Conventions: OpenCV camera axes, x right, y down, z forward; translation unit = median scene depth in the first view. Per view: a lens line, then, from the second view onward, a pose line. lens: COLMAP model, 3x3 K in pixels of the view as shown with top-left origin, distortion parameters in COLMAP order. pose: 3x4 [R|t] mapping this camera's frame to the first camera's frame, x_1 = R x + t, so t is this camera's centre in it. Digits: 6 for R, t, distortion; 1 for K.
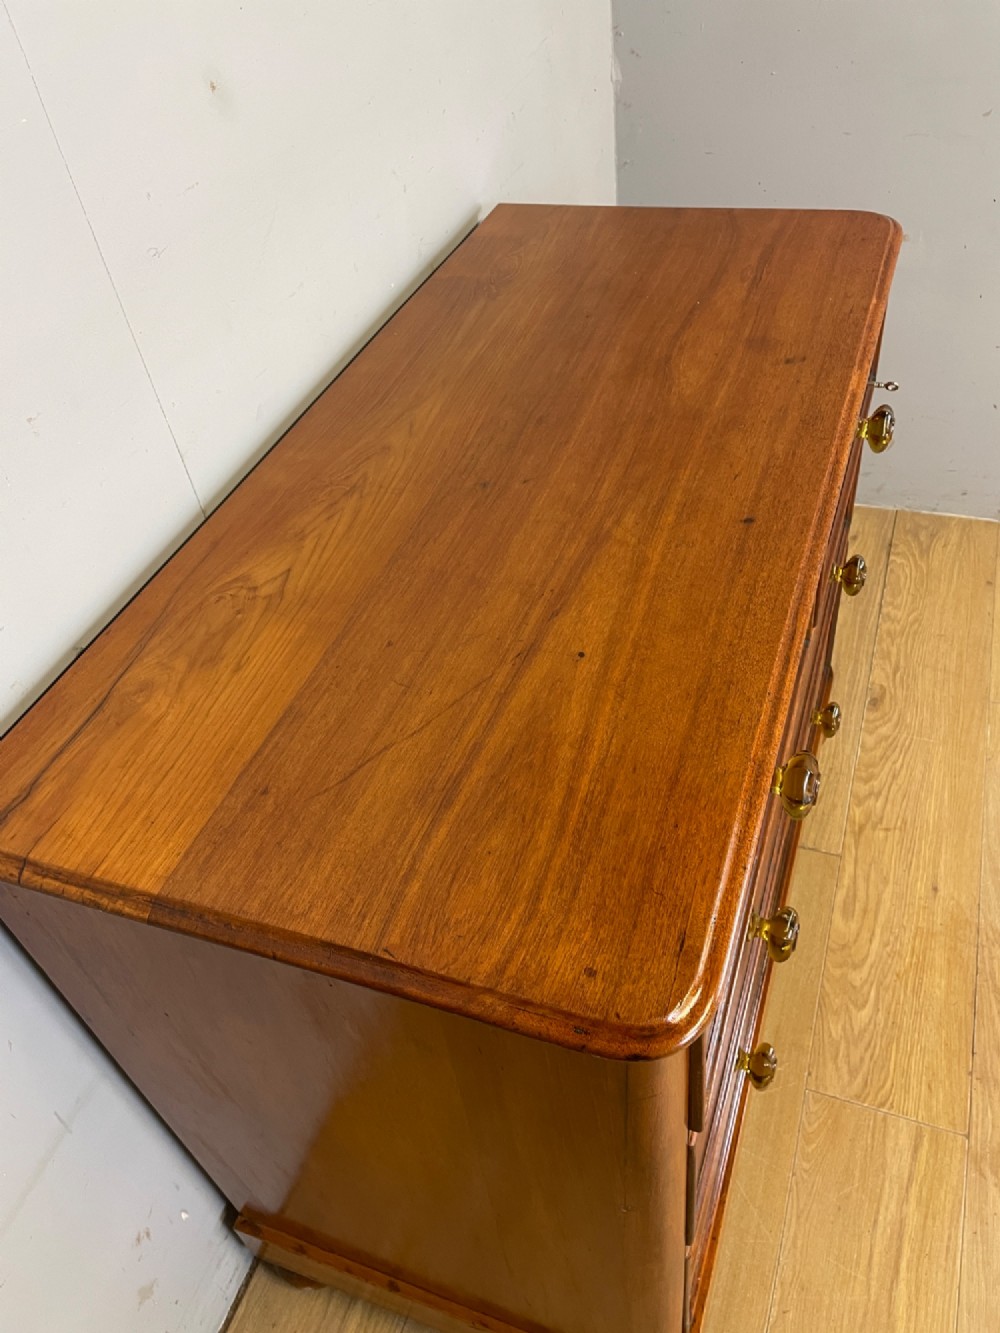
lens RADIAL K [[1011.8, 0, 508.9], [0, 1011.8, 662.7], [0, 0, 1]] dist [0.101312, -0.129704]
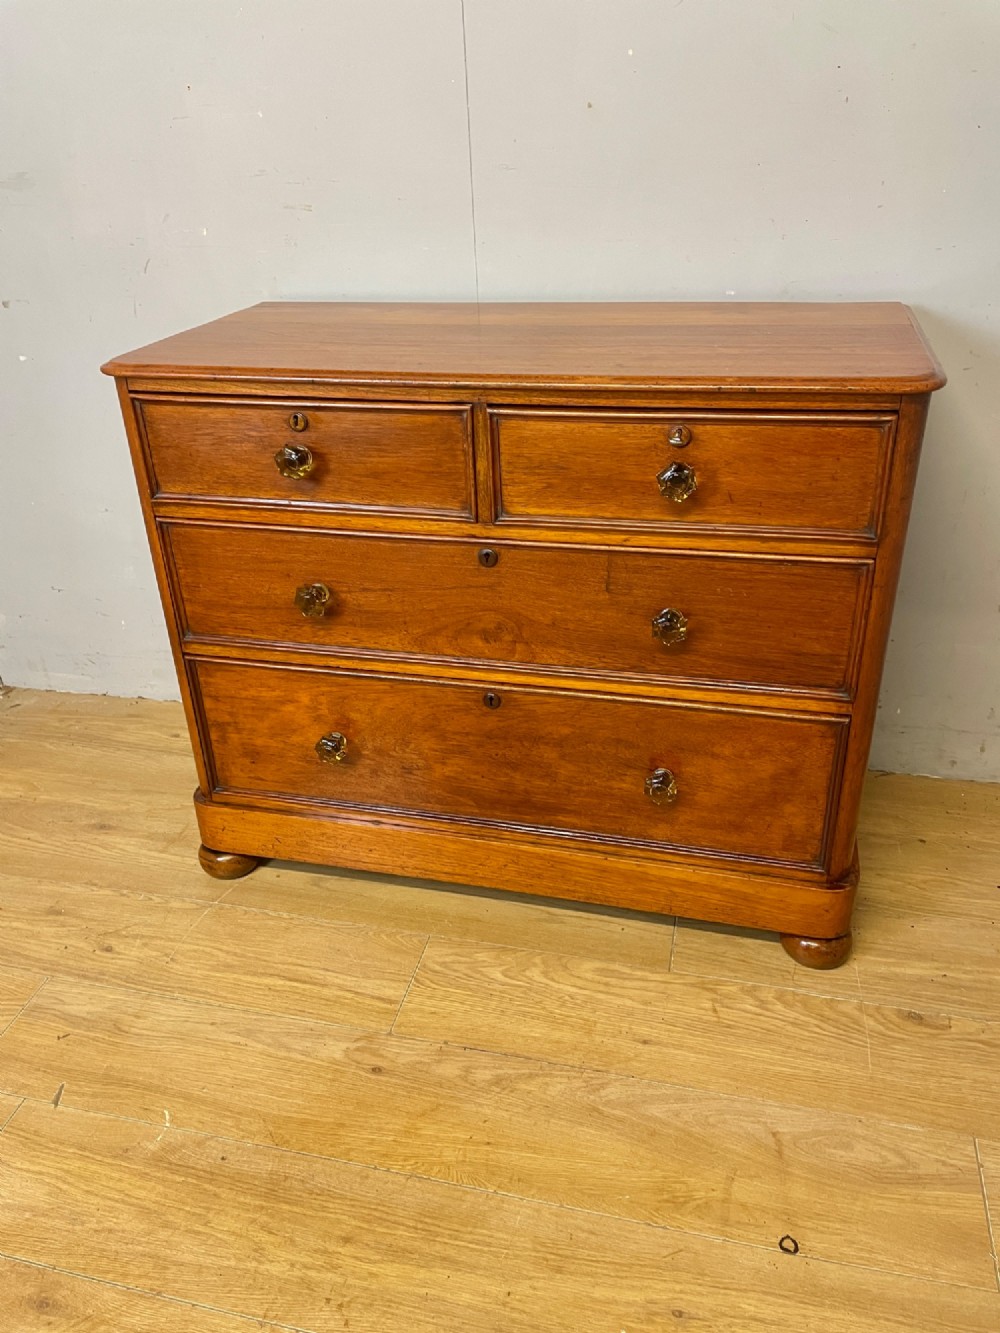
lens RADIAL K [[1010.8, 0, 504.7], [0, 1010.8, 654.9], [0, 0, 1]] dist [0.100903, -0.130973]
pose [[0.117510, 0.557256, -0.821984, 1.095905], [-0.669757, 0.655609, 0.348716, -0.282513], [0.733223, 0.509552, 0.450266, 0.347739]]
